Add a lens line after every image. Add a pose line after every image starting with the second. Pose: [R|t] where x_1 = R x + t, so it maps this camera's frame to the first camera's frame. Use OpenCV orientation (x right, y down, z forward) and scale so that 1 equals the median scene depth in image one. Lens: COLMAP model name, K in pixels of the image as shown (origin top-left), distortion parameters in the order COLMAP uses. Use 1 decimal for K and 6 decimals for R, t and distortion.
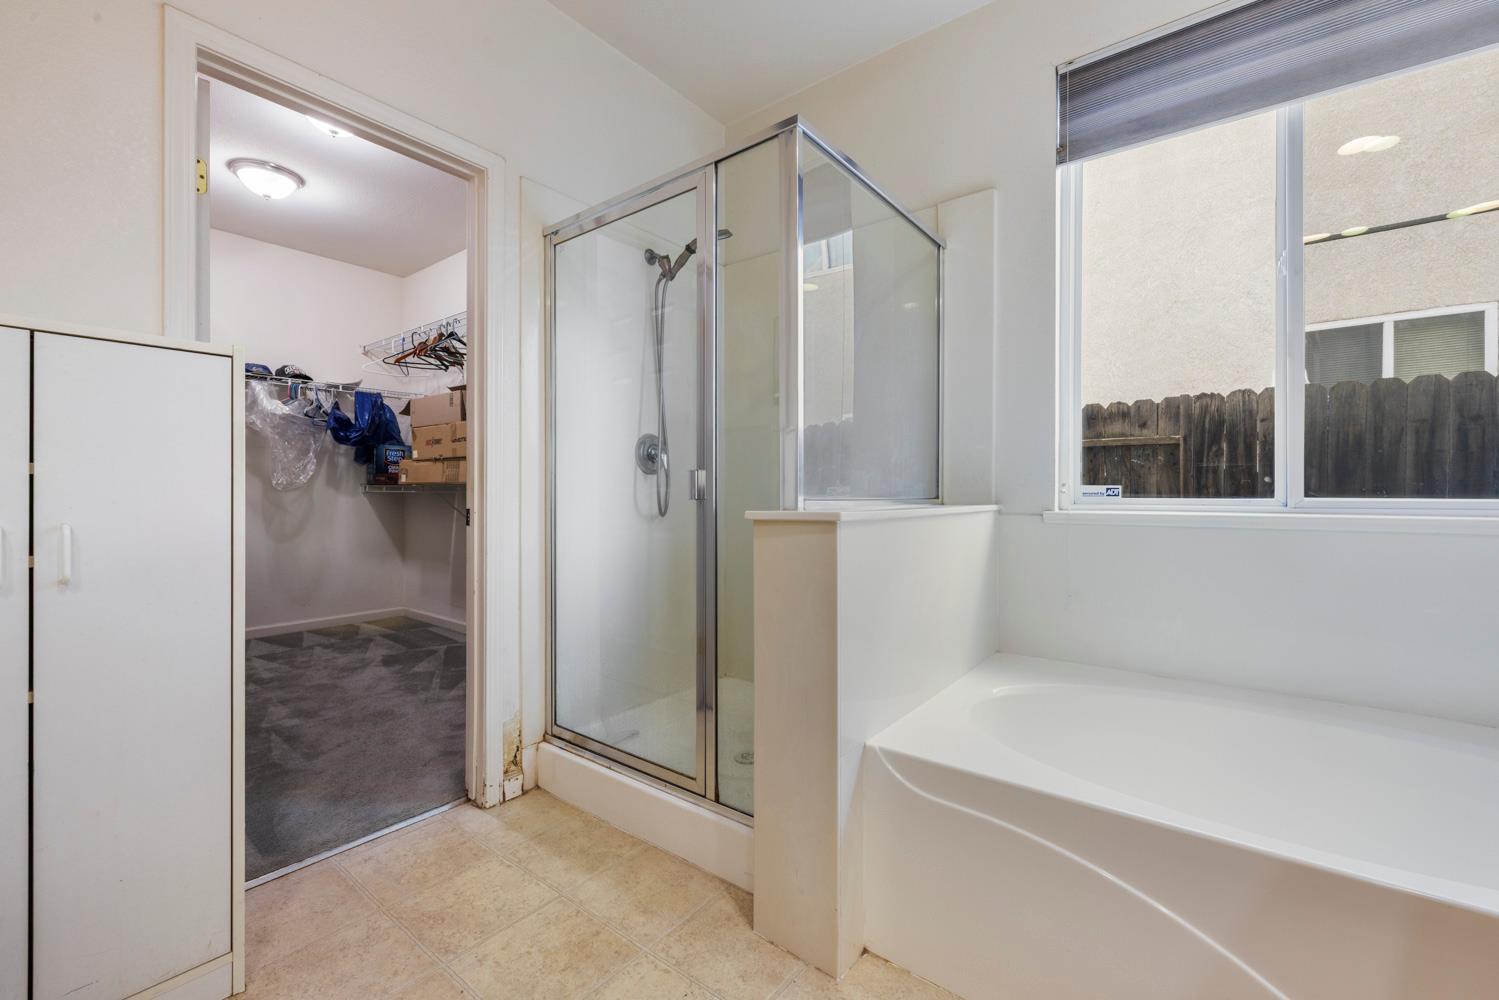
lens RADIAL K [[626.5, 0, 745.1], [0, 626.5, 494.9], [0, 0, 1]] dist [0.001254, -0.000475]
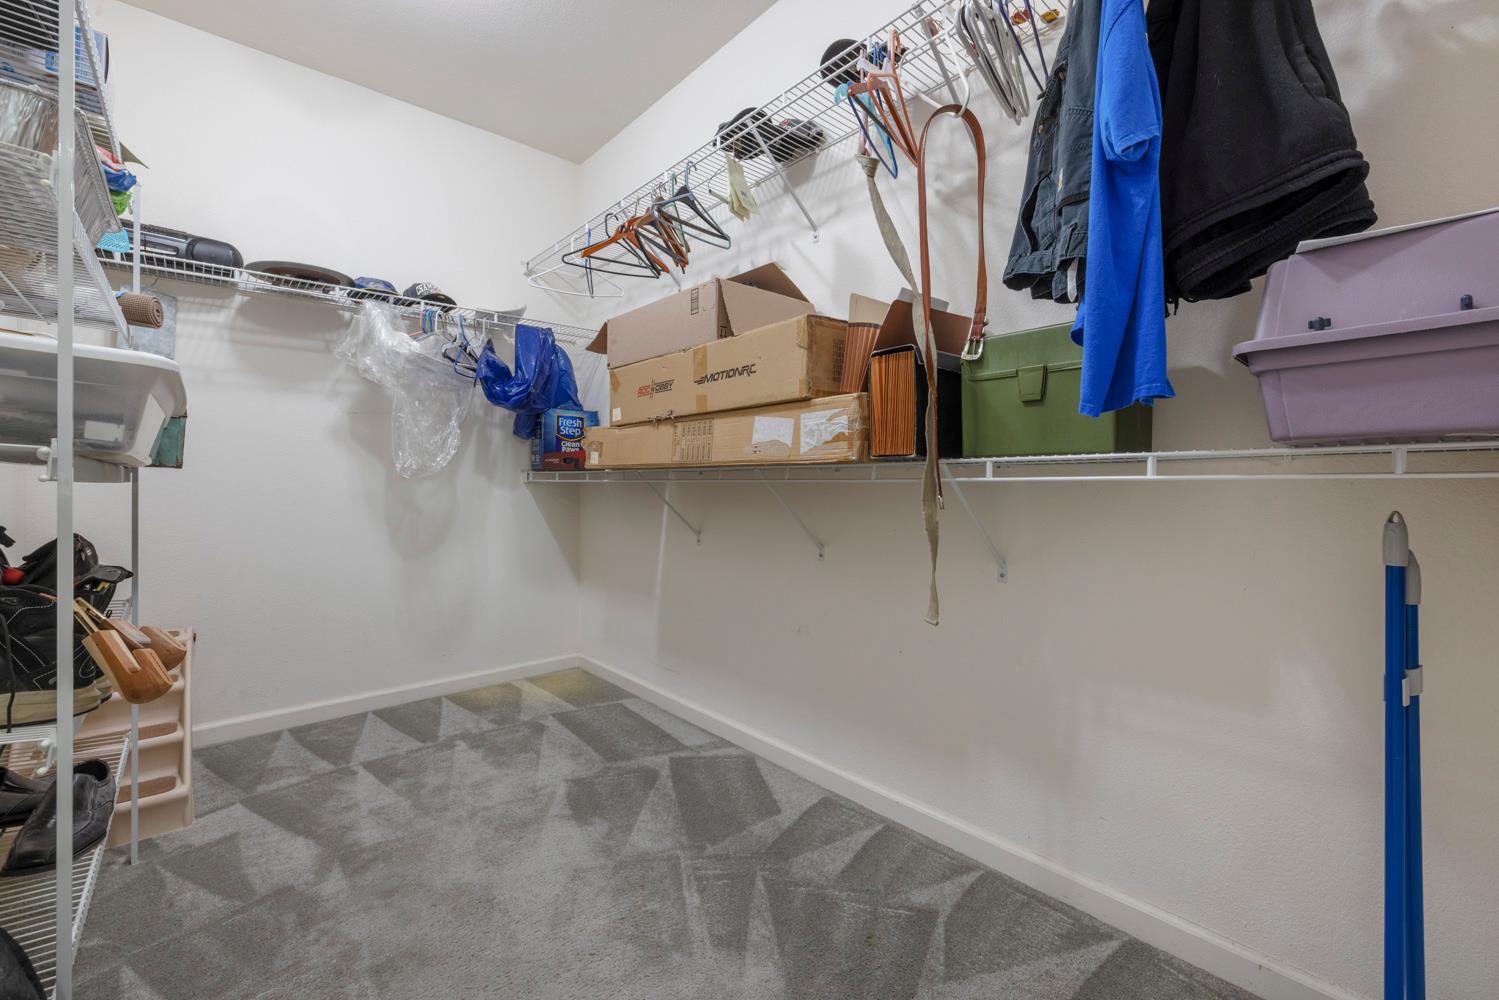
lens RADIAL K [[626.5, 0, 745.1], [0, 626.5, 494.9], [0, 0, 1]] dist [0.001254, -0.000475]
pose [[0.982594, 0.007468, -0.185619, -0.298250], [-0.005491, 0.999923, 0.011160, 0.000331], [0.185688, -0.009946, 0.982559, 0.452468]]
